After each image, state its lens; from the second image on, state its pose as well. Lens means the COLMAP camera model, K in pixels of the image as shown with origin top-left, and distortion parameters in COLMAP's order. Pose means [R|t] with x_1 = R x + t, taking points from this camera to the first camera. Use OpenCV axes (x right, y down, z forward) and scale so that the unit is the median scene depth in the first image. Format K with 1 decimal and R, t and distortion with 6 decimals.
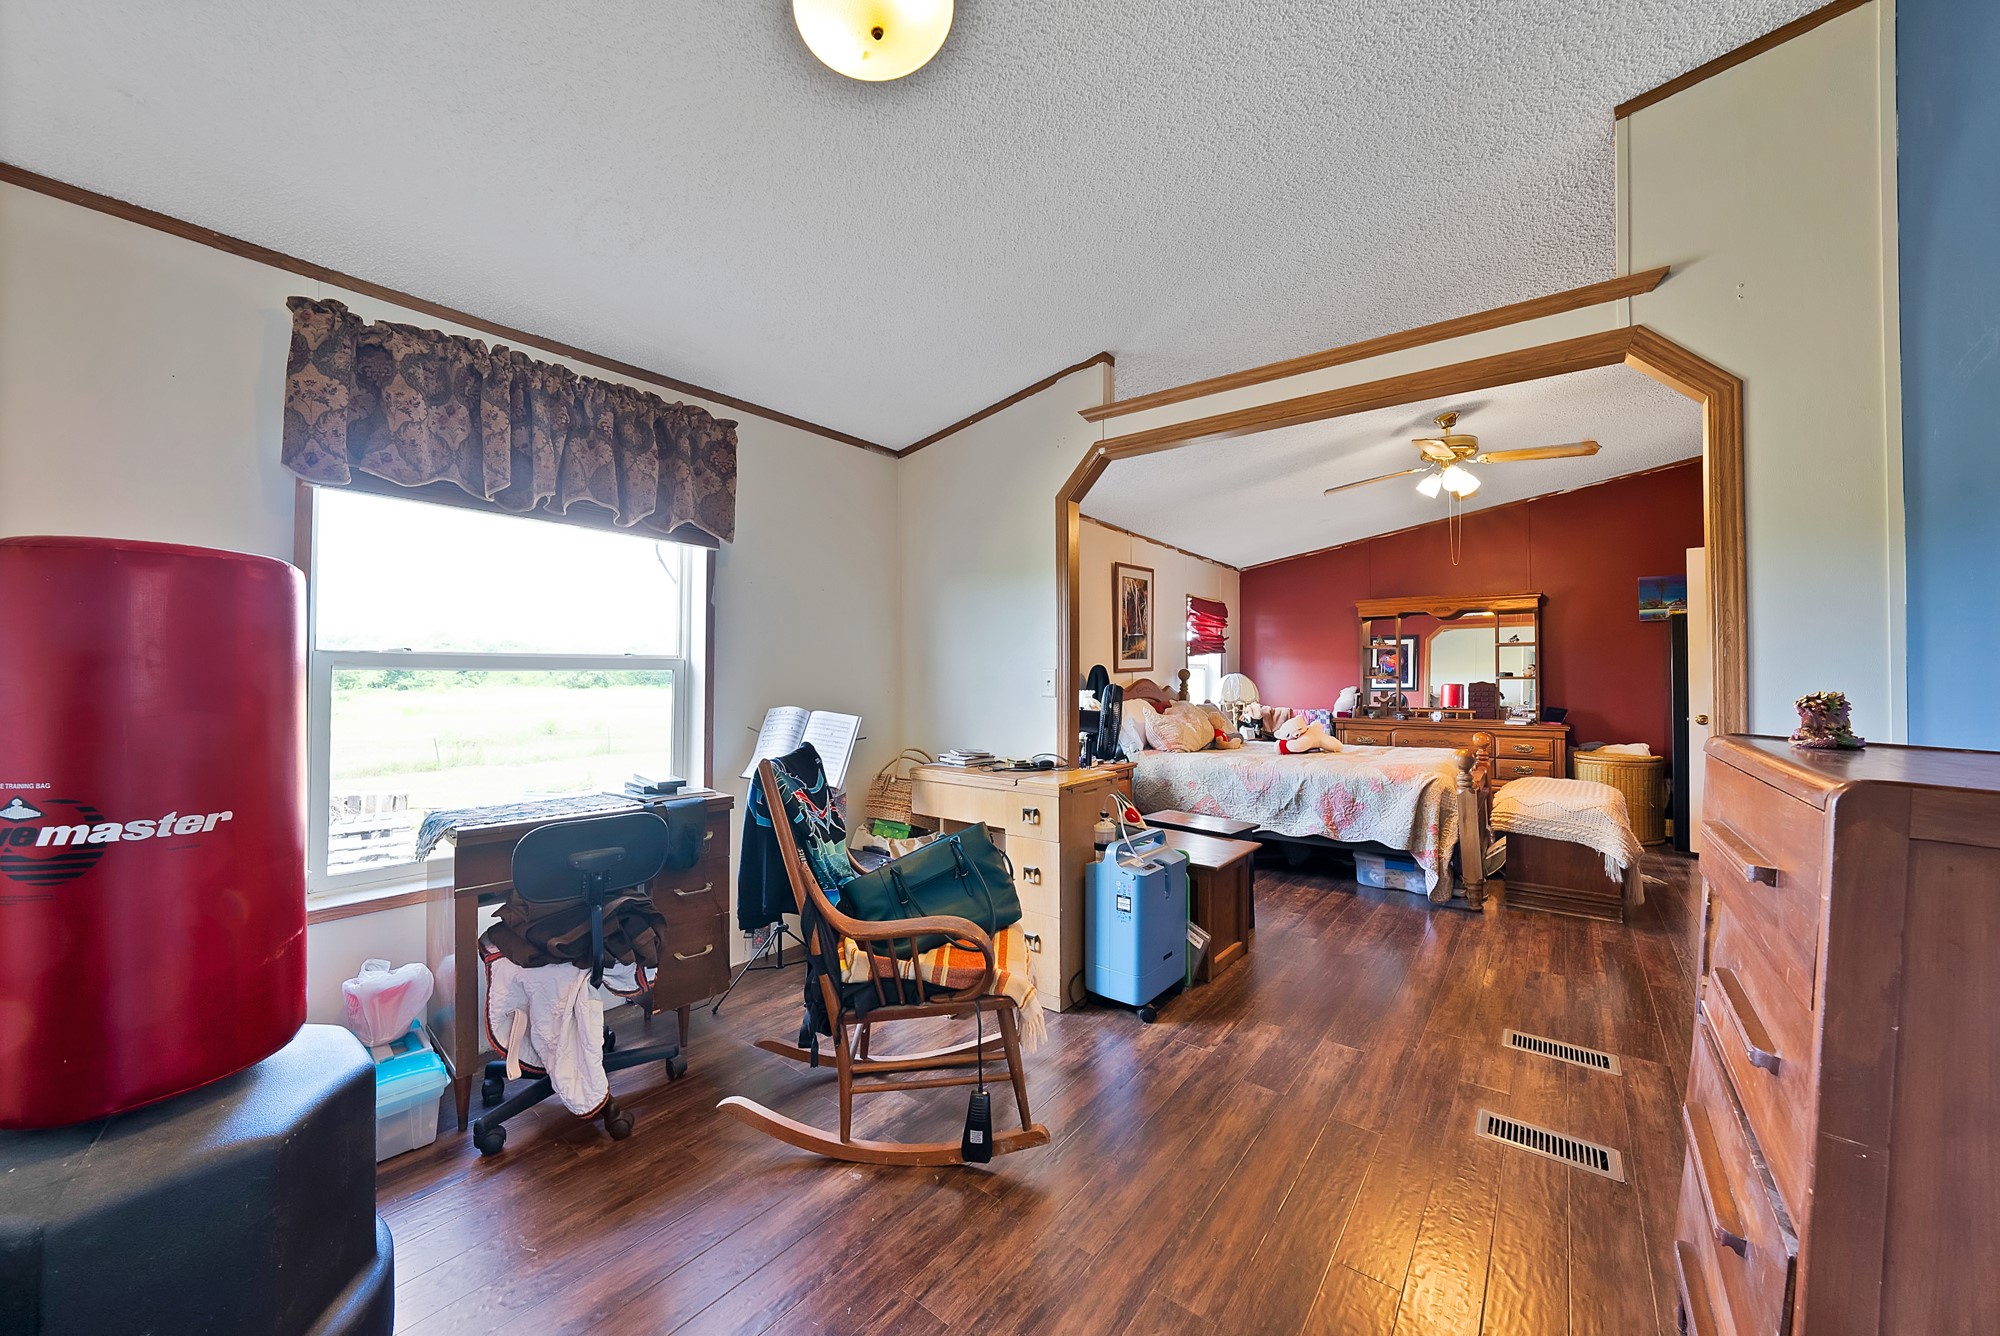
lens RADIAL K [[735.3, 0, 1000.0], [0, 735.3, 668.0], [0, 0, 1]] dist [-0.031031, -0.000022]
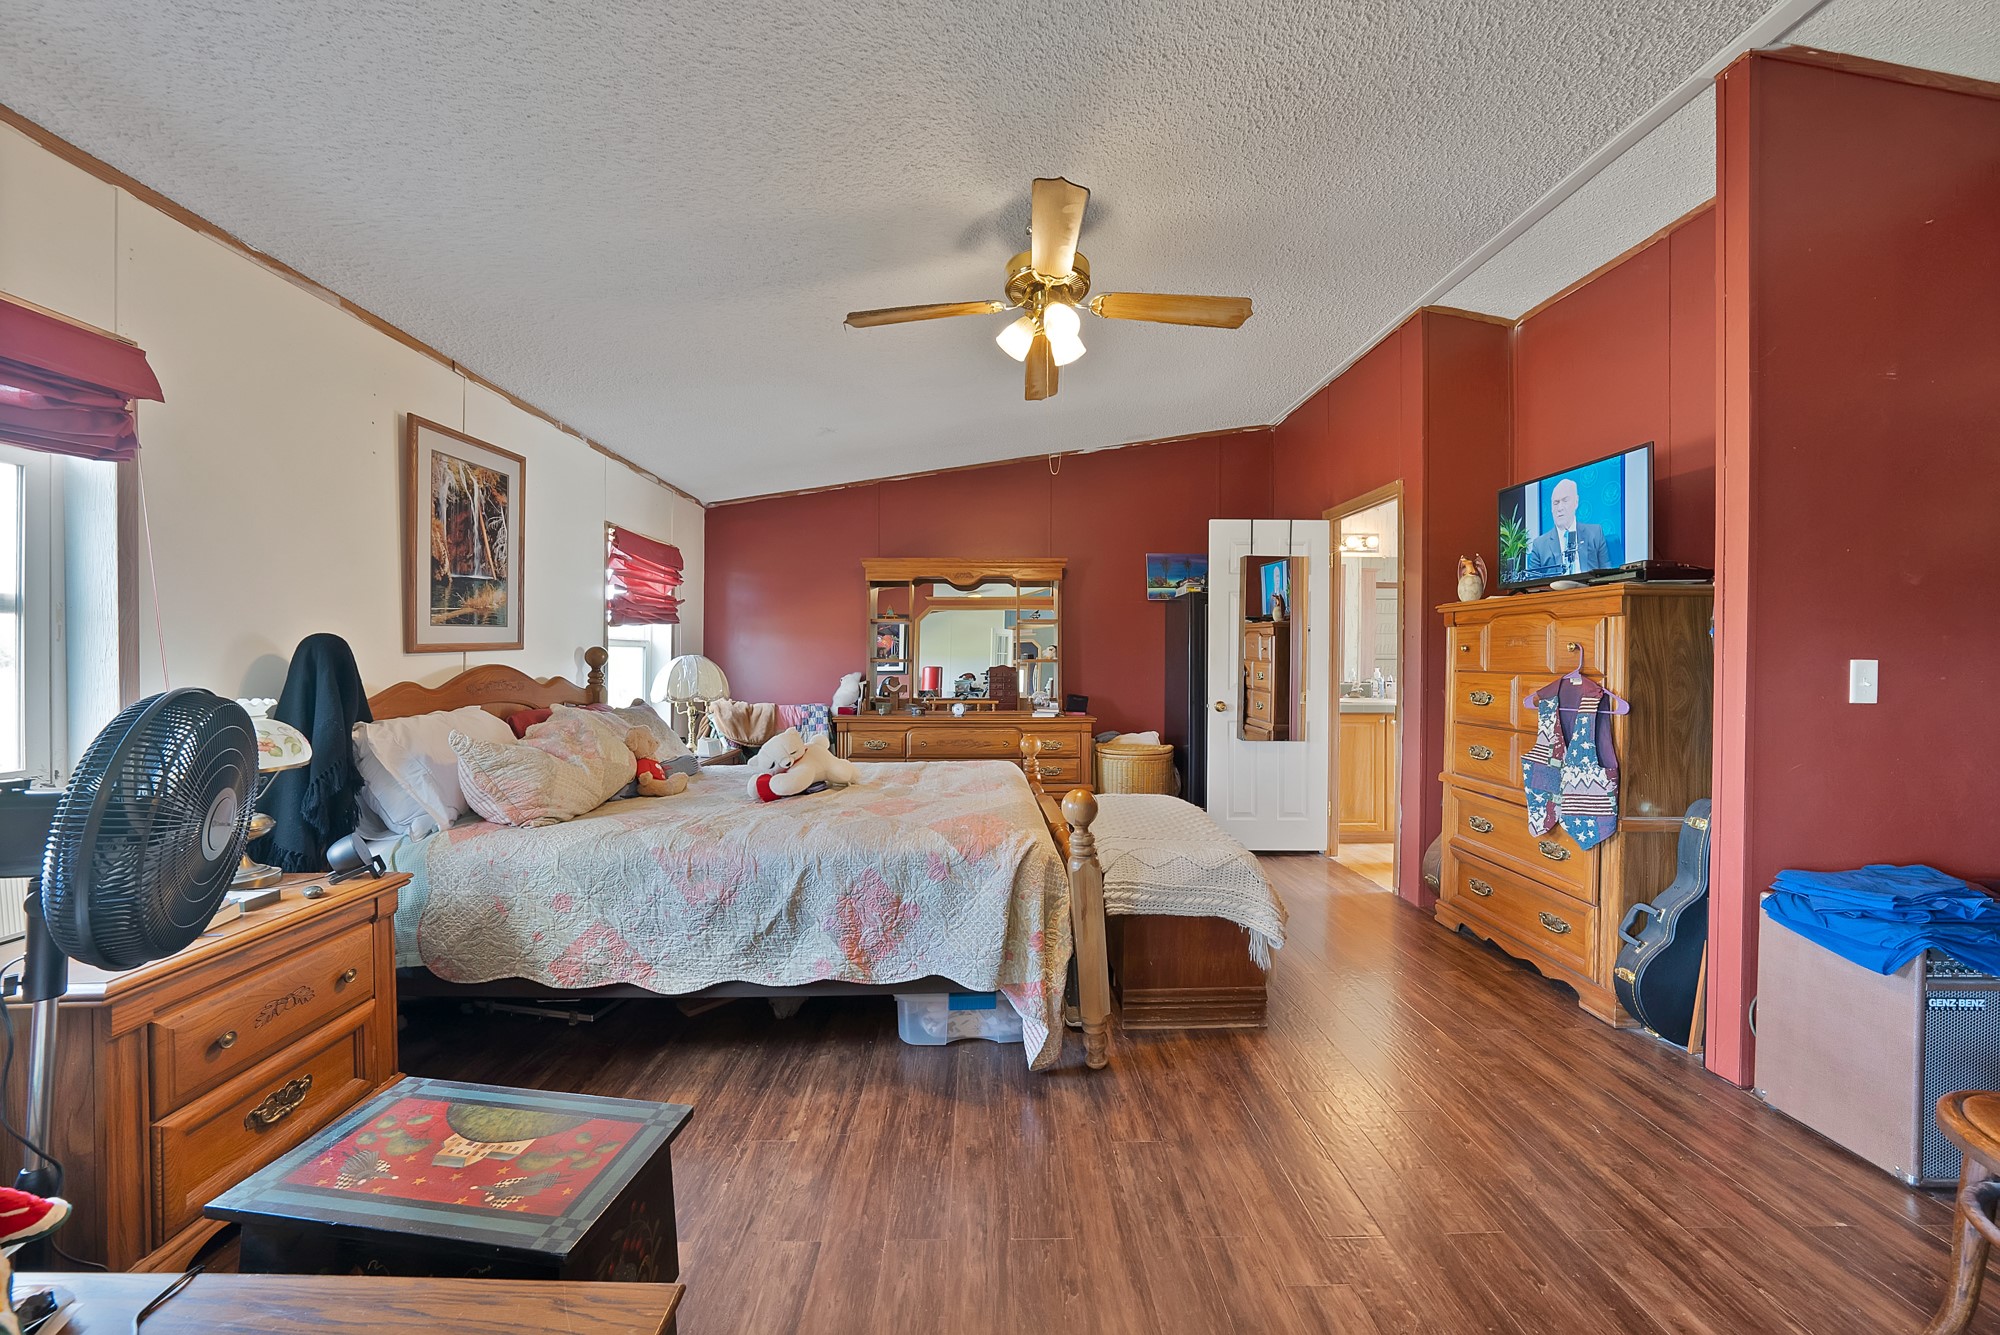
lens RADIAL K [[714.3, 0, 1018.8], [0, 714.3, 655.6], [0, 0, 1]] dist [-0.020434, 0.000070]
pose [[0.759133, 0.001829, 0.650933, 0.158592], [-0.007545, 0.999954, 0.005988, 0.002628], [-0.650892, -0.009457, 0.759112, 0.404609]]
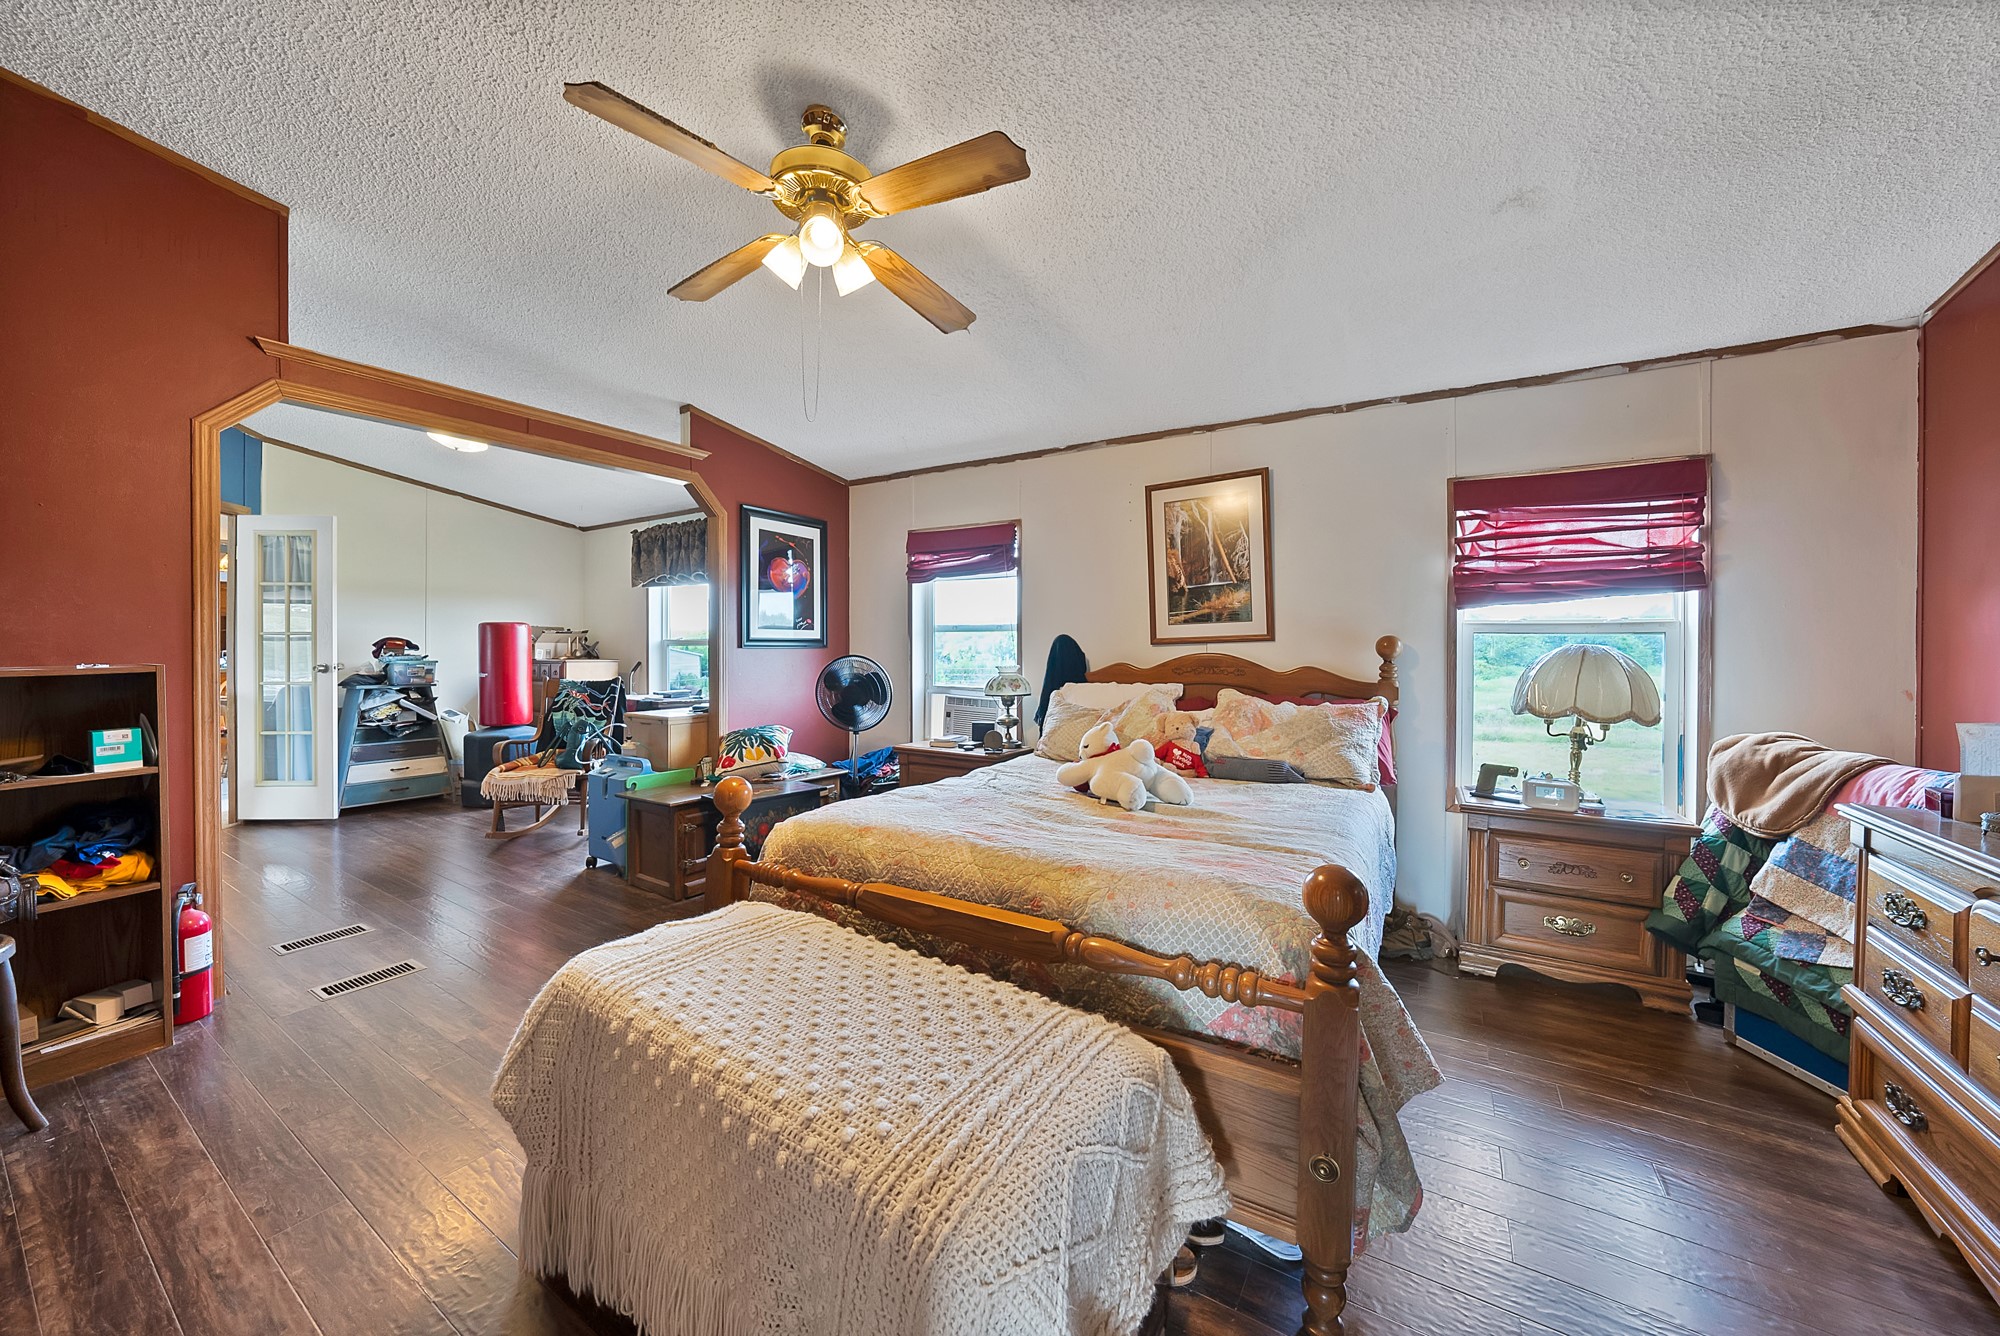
lens RADIAL K [[722.7, 0, 988.7], [0, 722.7, 655.4], [0, 0, 1]] dist [-0.016217, 0.000156]
pose [[0.089376, 0.010030, -0.995947, 0.817055], [0.007643, 0.999913, 0.010756, 0.008259], [0.995969, -0.008573, 0.089291, 0.772983]]
